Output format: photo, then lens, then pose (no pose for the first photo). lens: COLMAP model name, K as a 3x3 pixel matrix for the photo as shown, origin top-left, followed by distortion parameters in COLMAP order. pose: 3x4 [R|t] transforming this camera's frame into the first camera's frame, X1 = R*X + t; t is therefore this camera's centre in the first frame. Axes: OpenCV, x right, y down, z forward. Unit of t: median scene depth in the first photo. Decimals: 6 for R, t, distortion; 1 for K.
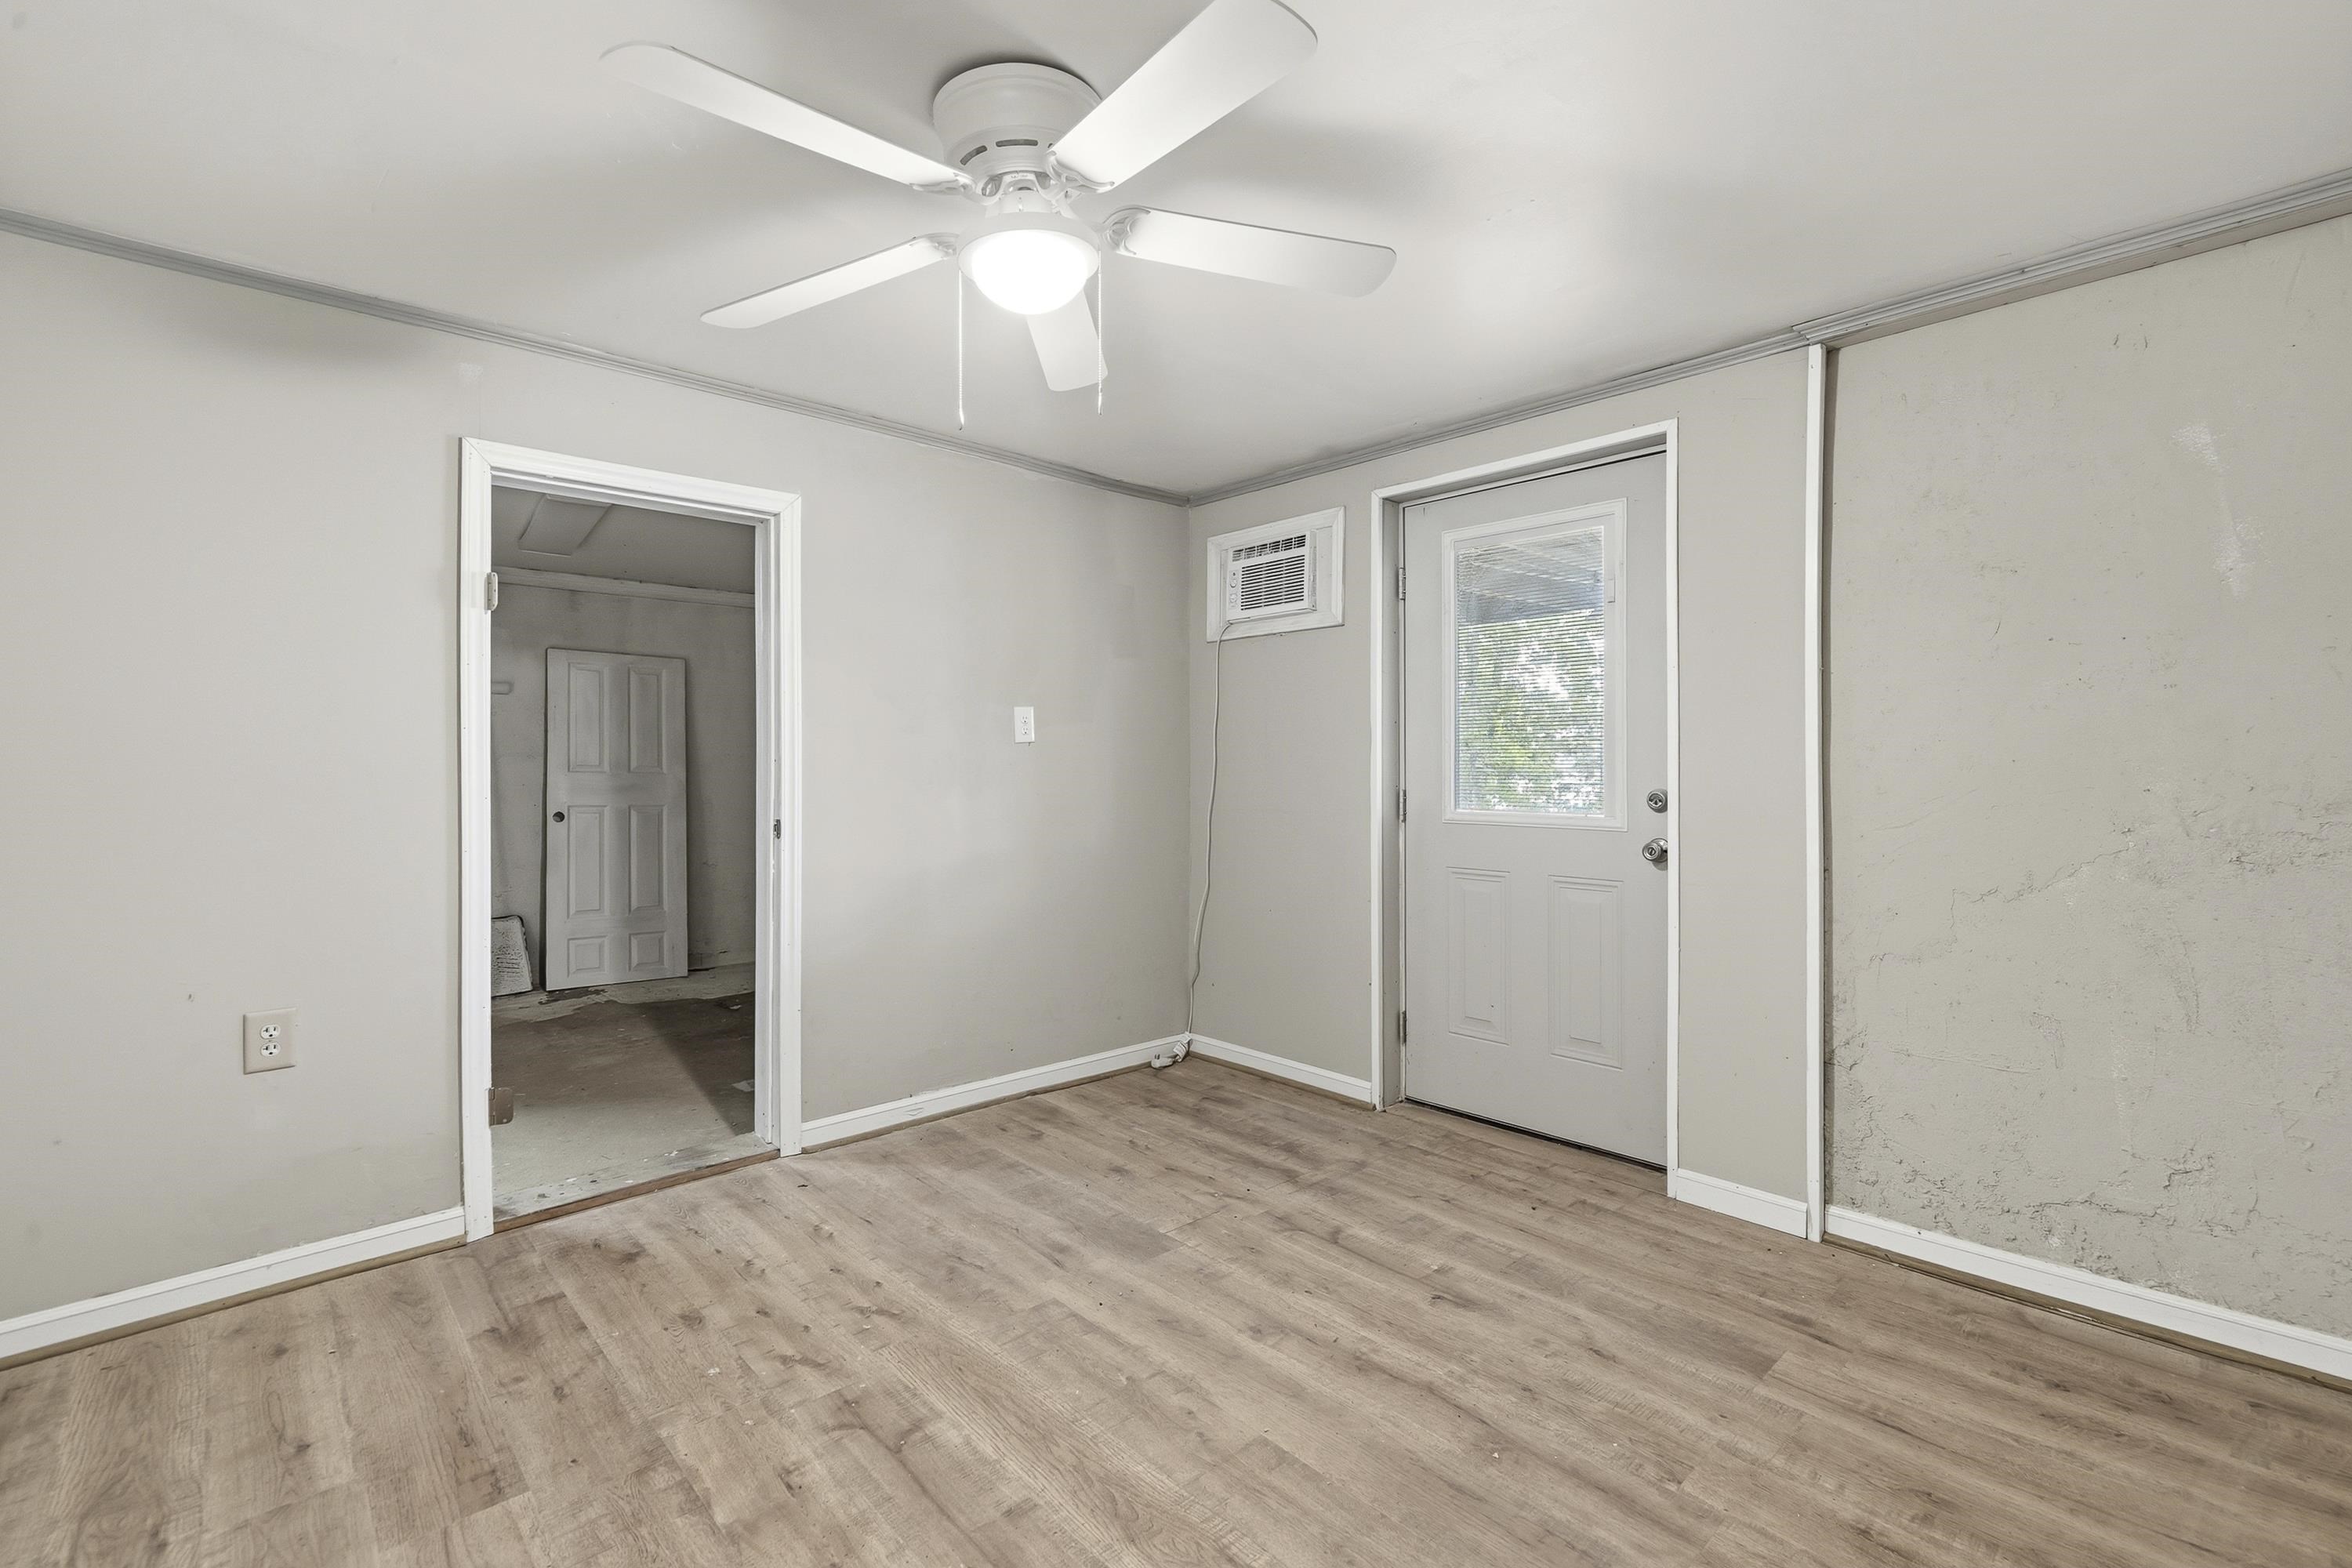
lens RADIAL K [[1007.0, 0, 1175.1], [0, 1007.0, 770.9], [0, 0, 1]] dist [-0.011031, 0.004515]
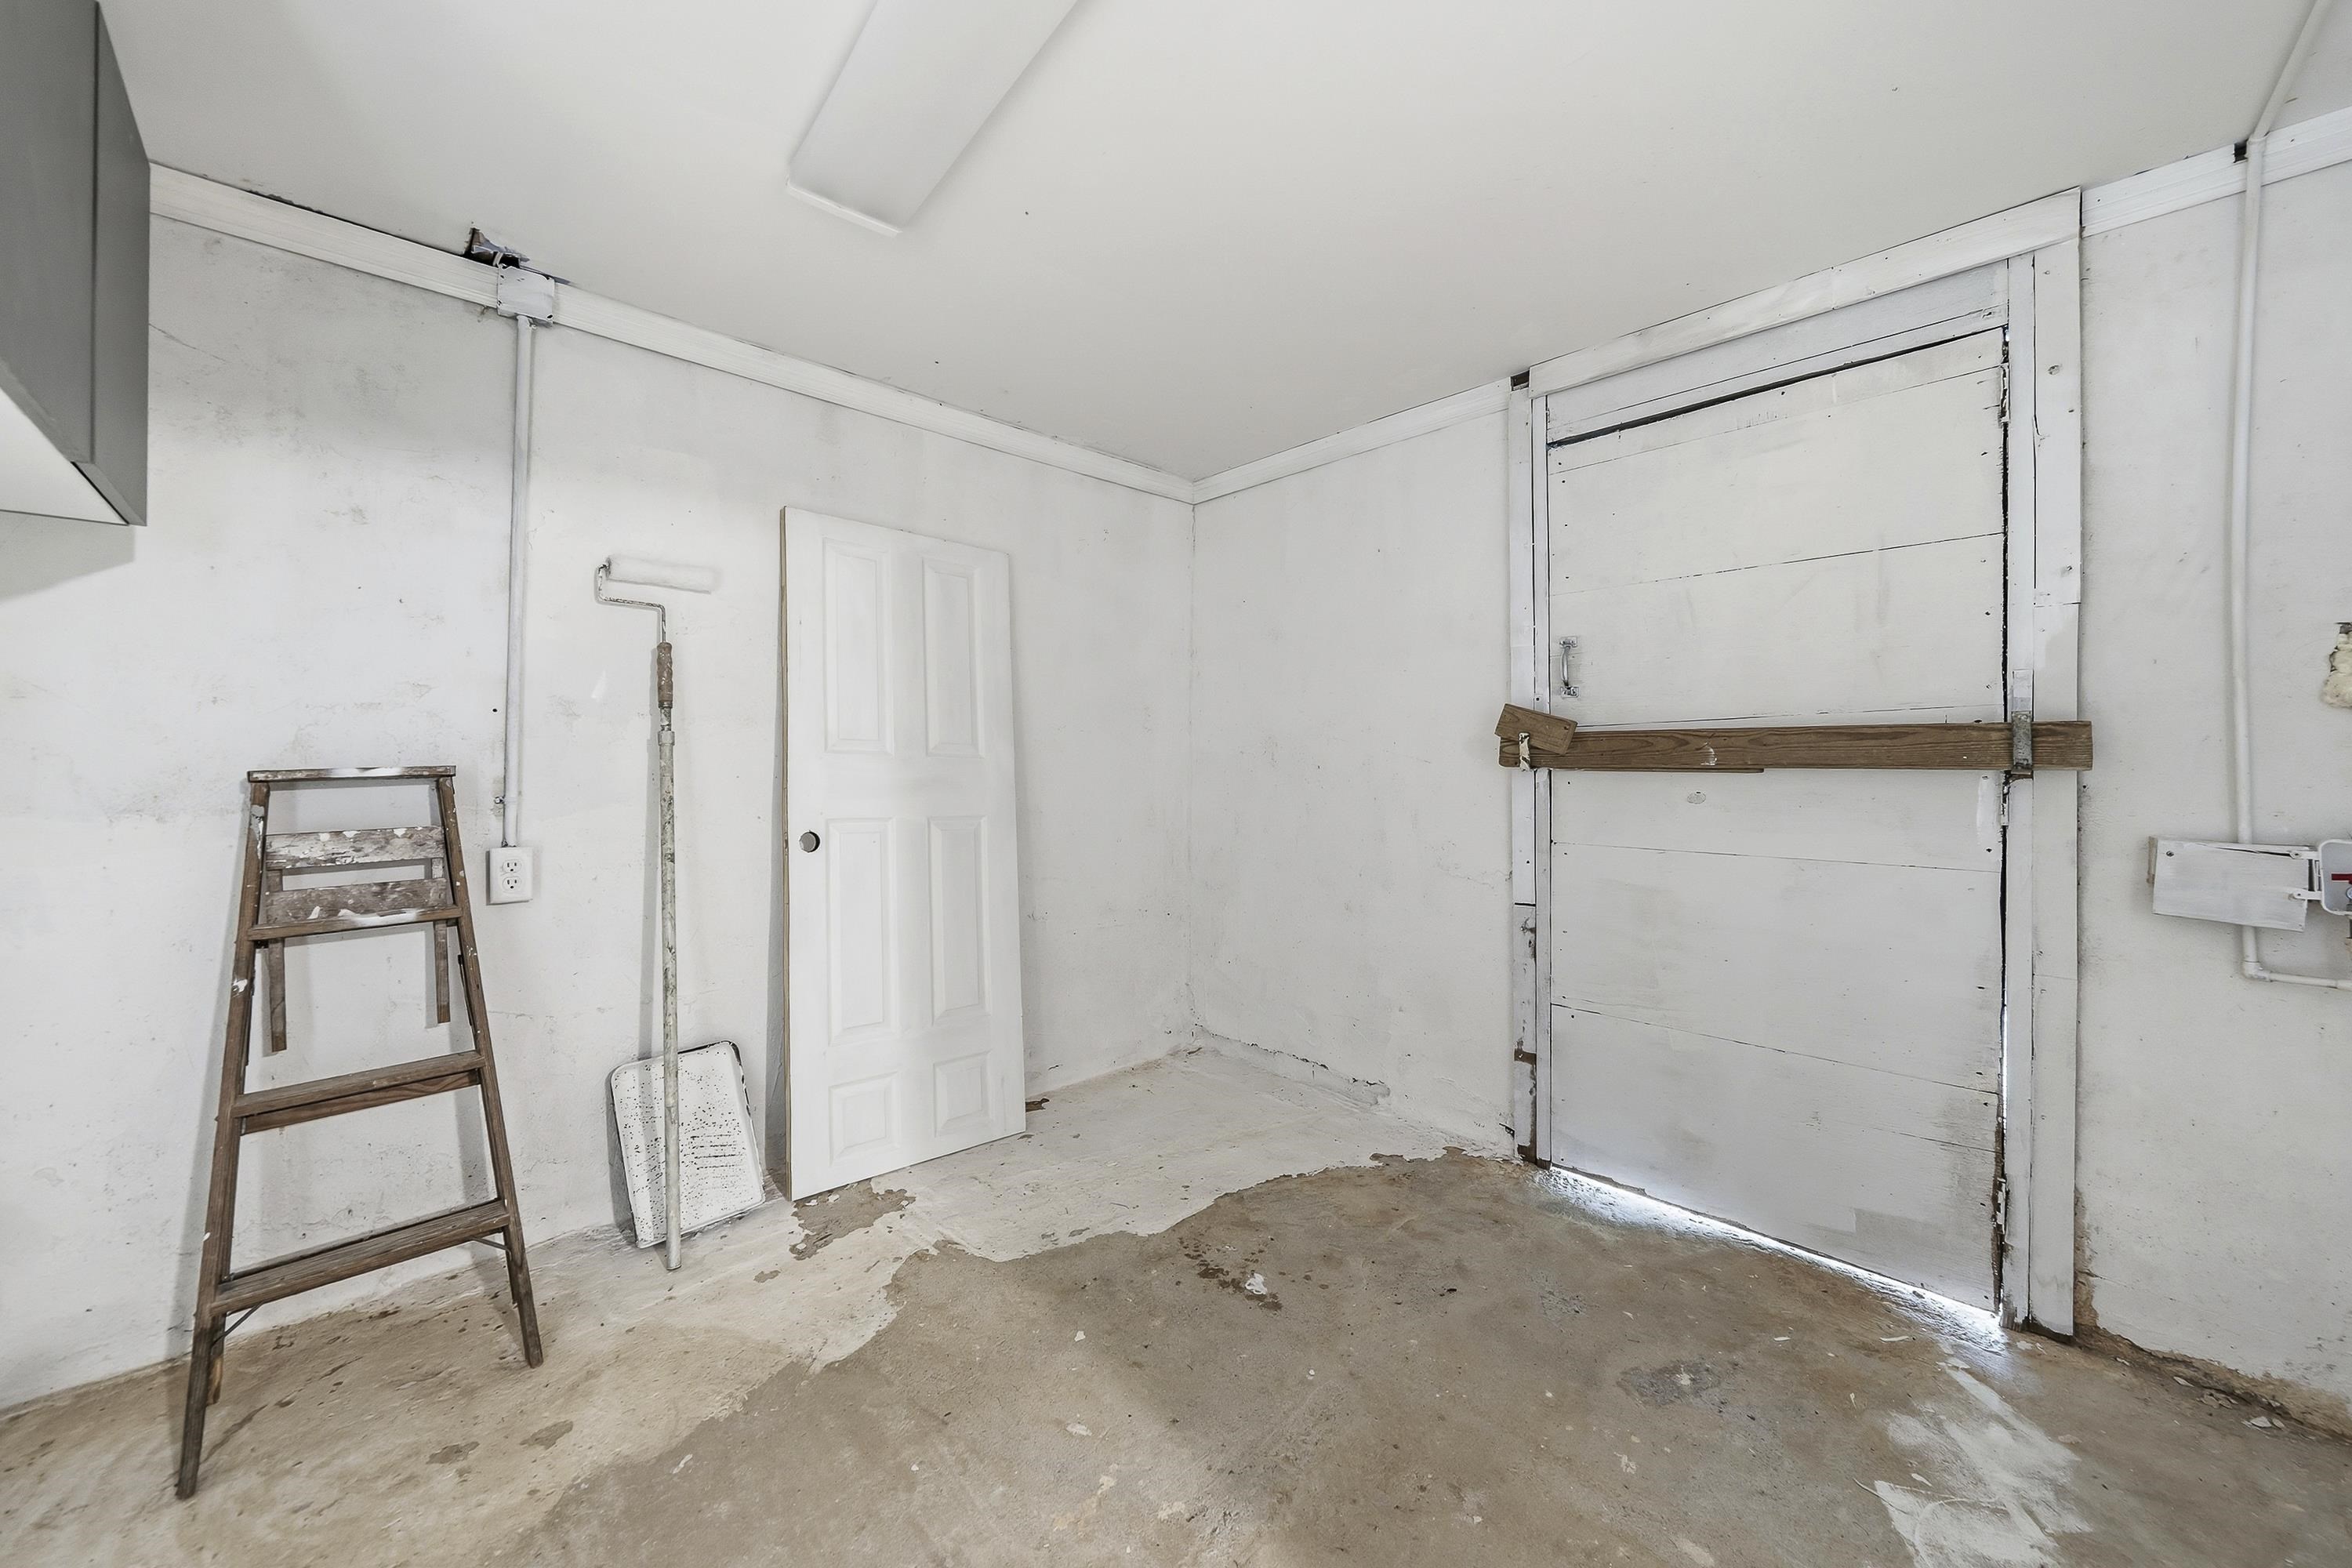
lens RADIAL K [[849.9, 0, 1183.9], [0, 849.9, 770.7], [0, 0, 1]] dist [-0.002473, -0.000056]
pose [[0.999677, 0.004781, 0.024963, -0.424314], [-0.004973, 0.999958, 0.007646, 0.006279], [-0.024925, -0.007768, 0.999659, 0.554580]]
